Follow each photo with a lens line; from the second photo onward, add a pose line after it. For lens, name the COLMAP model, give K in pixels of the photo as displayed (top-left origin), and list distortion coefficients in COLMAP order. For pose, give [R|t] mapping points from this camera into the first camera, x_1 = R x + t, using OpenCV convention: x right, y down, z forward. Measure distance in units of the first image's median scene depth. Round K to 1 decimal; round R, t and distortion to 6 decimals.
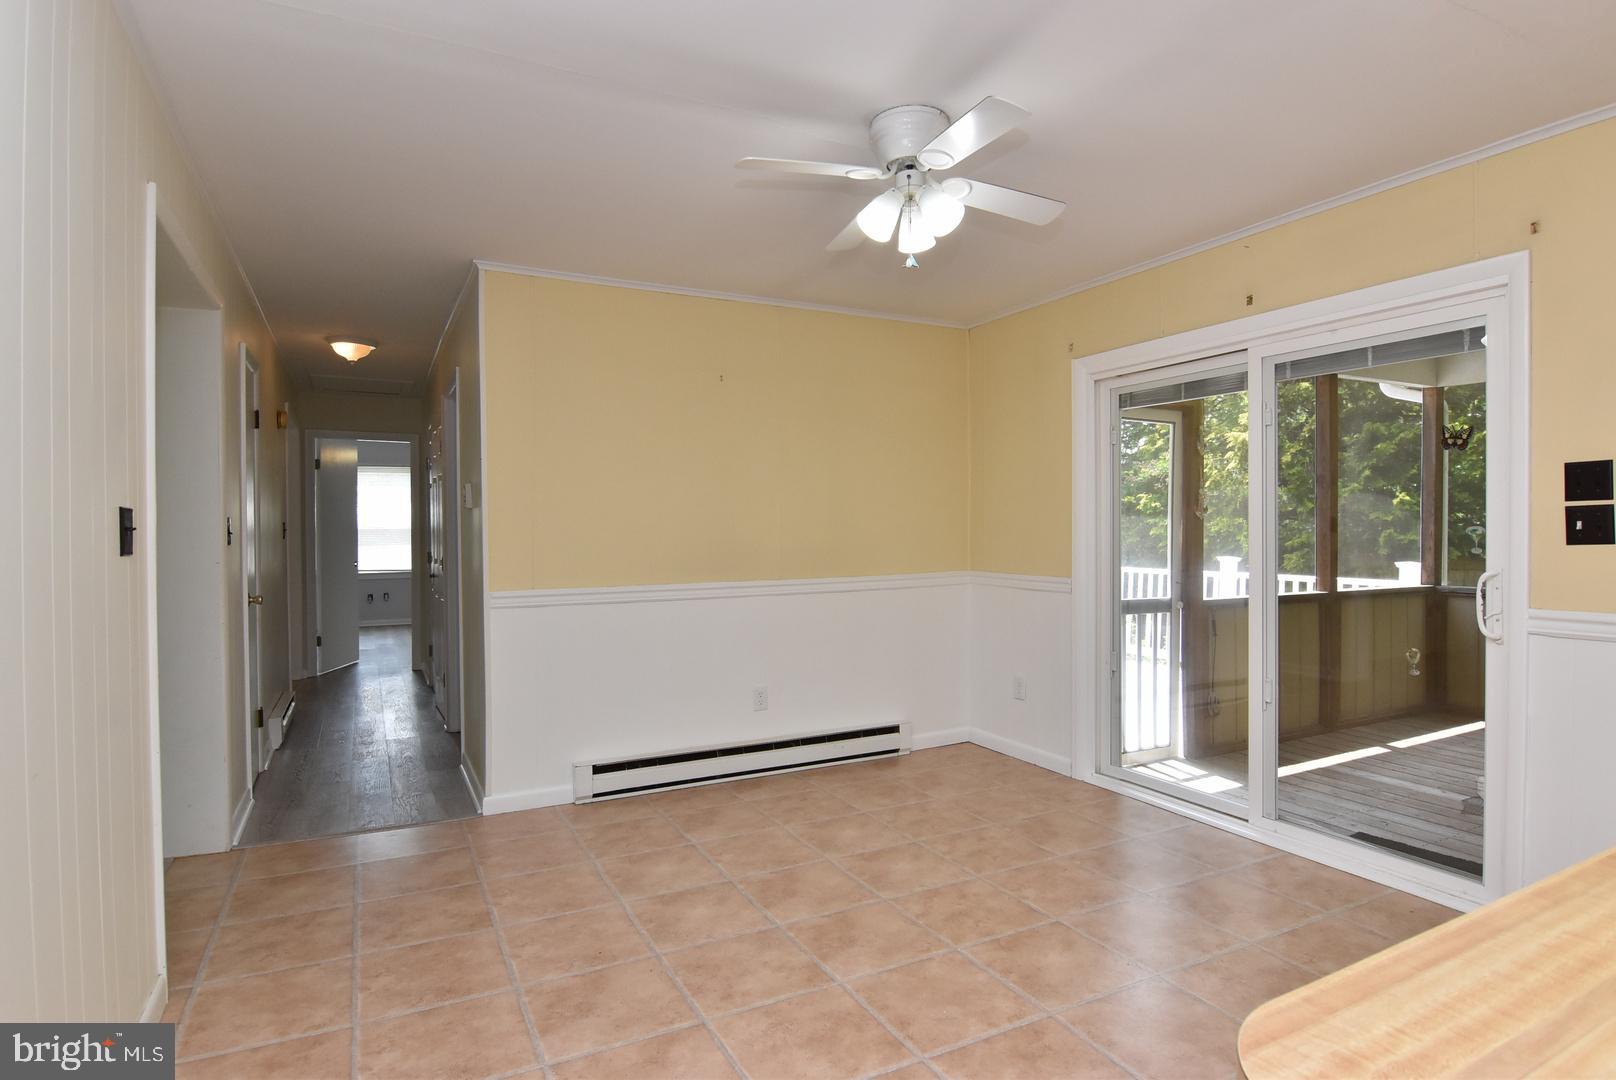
lens RADIAL K [[857.7, 0, 812.3], [0, 857.7, 540.8], [0, 0, 1]] dist [-0.001081, -0.015519]
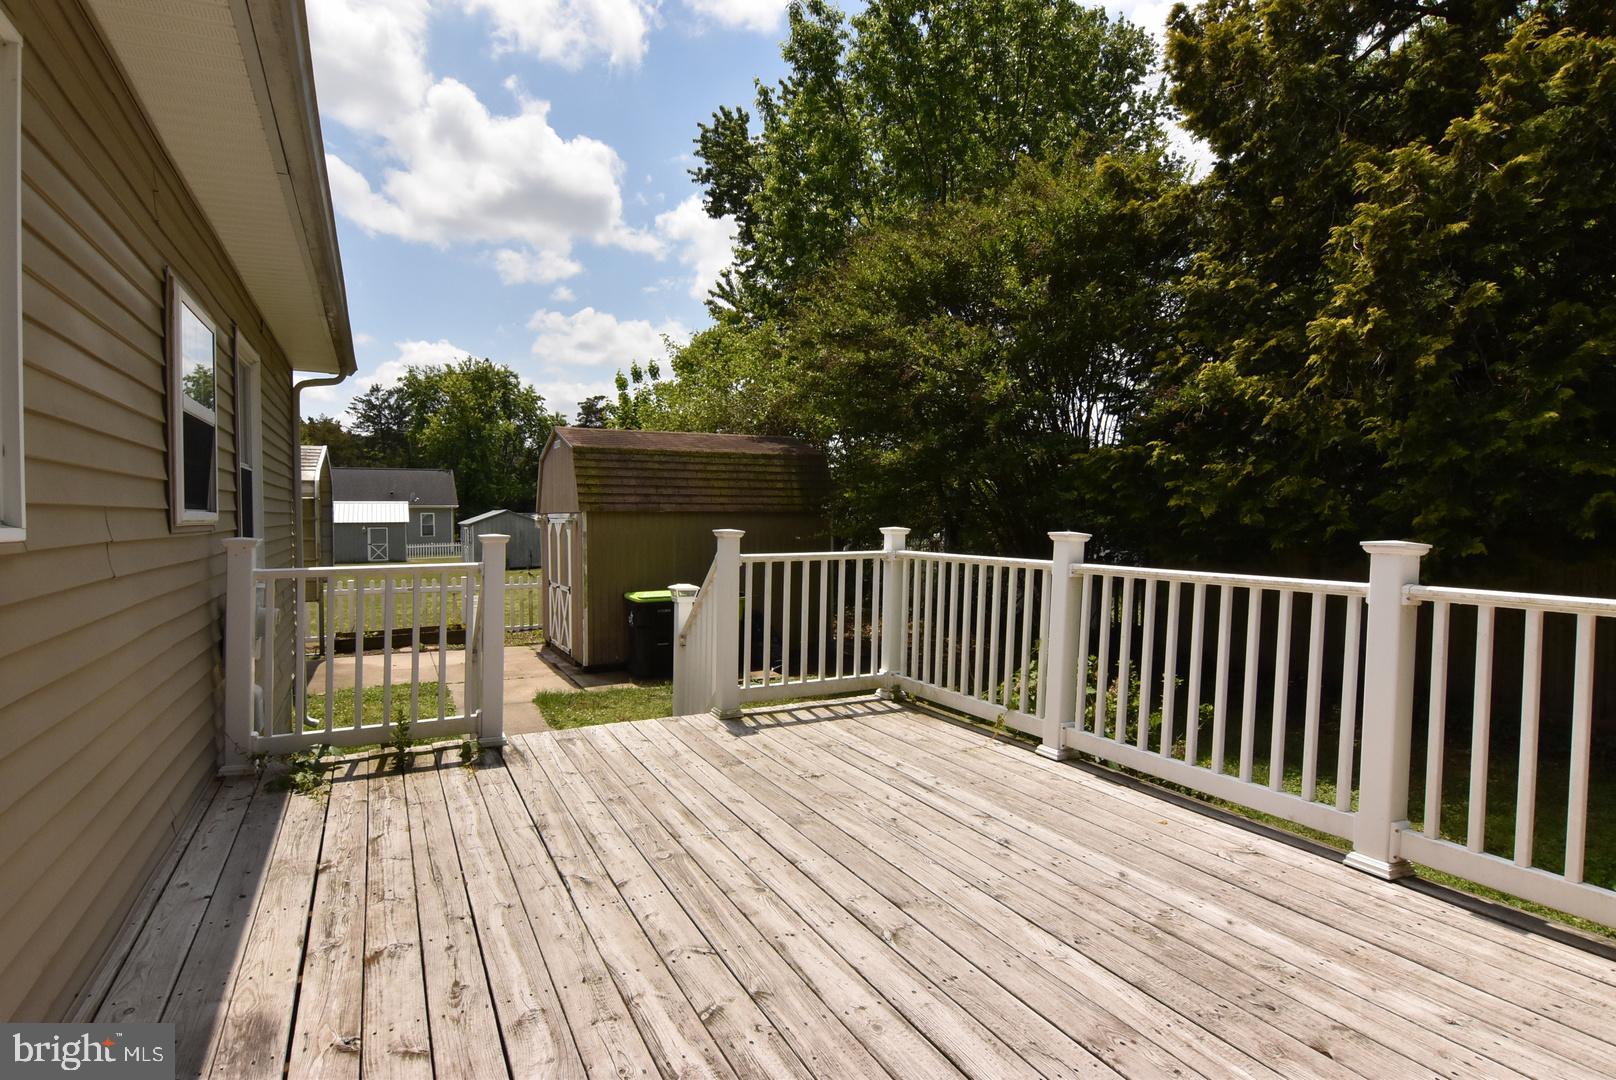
lens RADIAL K [[857.7, 0, 810.8], [0, 857.7, 545.6], [0, 0, 1]] dist [-0.001081, -0.015519]
pose [[0.999835, 0.001551, -0.018093, 0.525873], [-0.001149, 0.999753, 0.022216, 0.025758], [0.018123, -0.022192, 0.999589, 1.344096]]
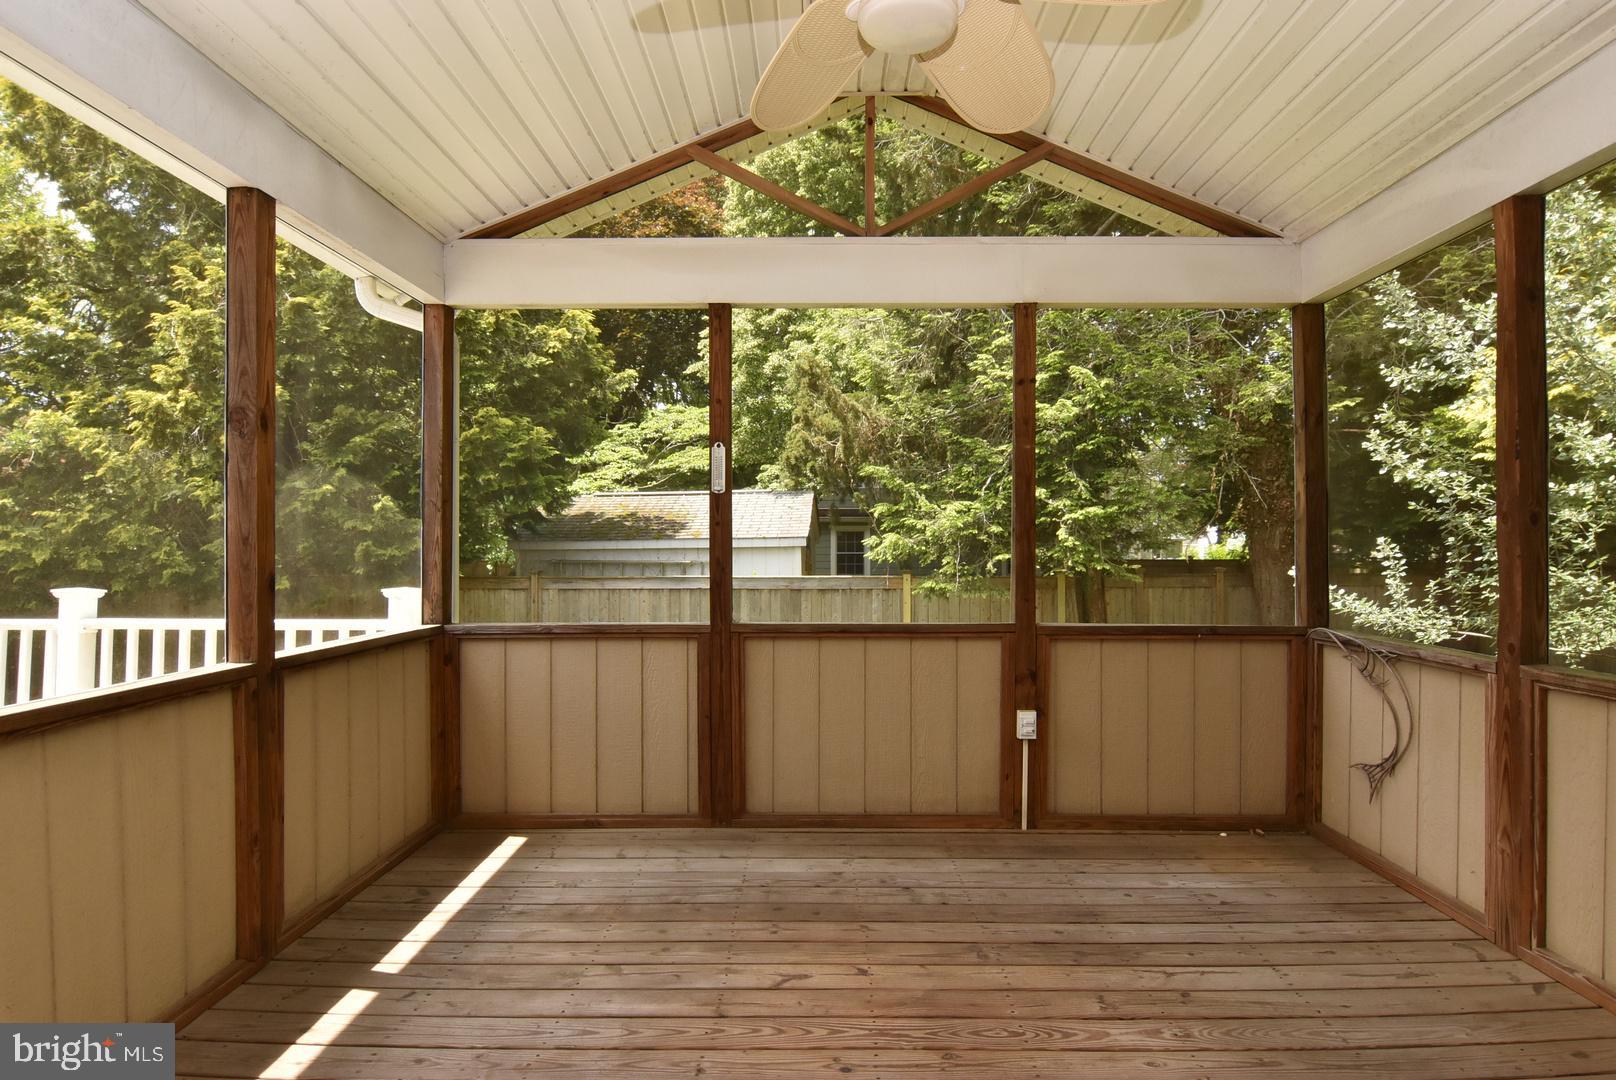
lens RADIAL K [[857.7, 0, 814.0], [0, 857.7, 539.1], [0, 0, 1]] dist [-0.001081, -0.015519]
pose [[0.472607, 0.009642, 0.881220, 0.524419], [0.014388, 0.999722, -0.018655, 0.009318], [-0.881156, 0.021496, 0.472337, 0.795722]]
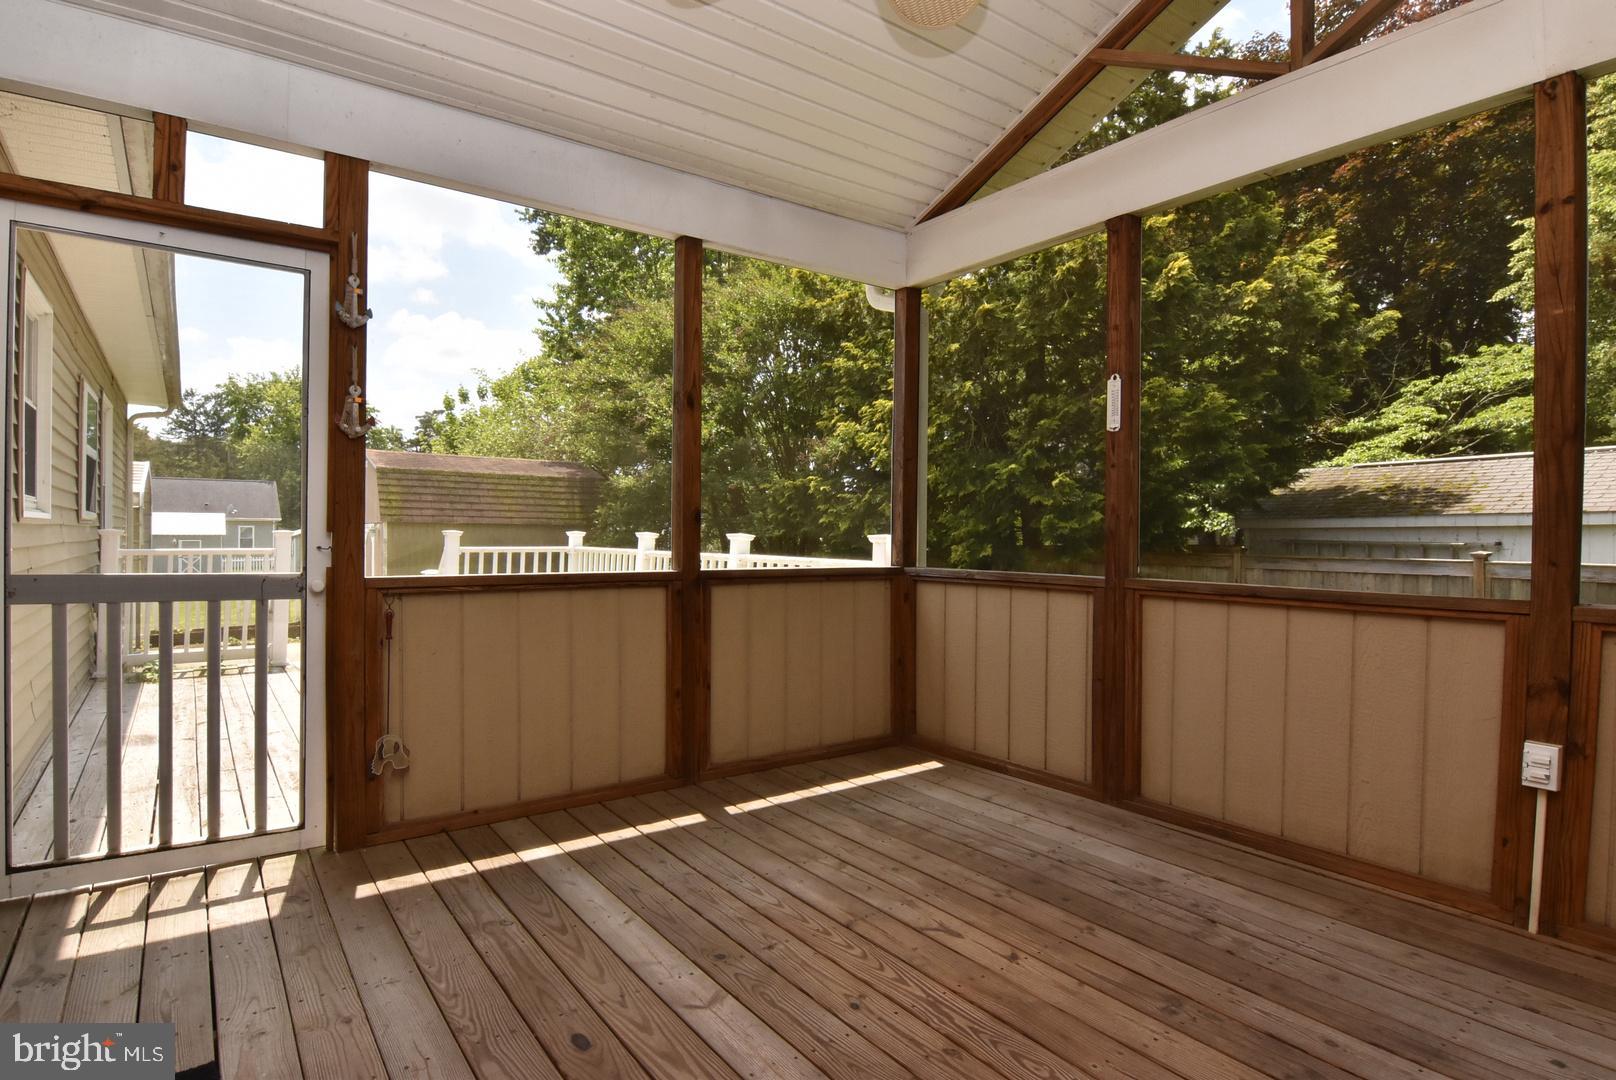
lens RADIAL K [[857.7, 0, 811.9], [0, 857.7, 543.9], [0, 0, 1]] dist [-0.001081, -0.015519]
pose [[0.989403, 0.011028, 0.144774, 0.931982], [-0.010556, 0.999936, -0.004025, 0.061607], [-0.144810, 0.002454, 0.989457, 0.518624]]
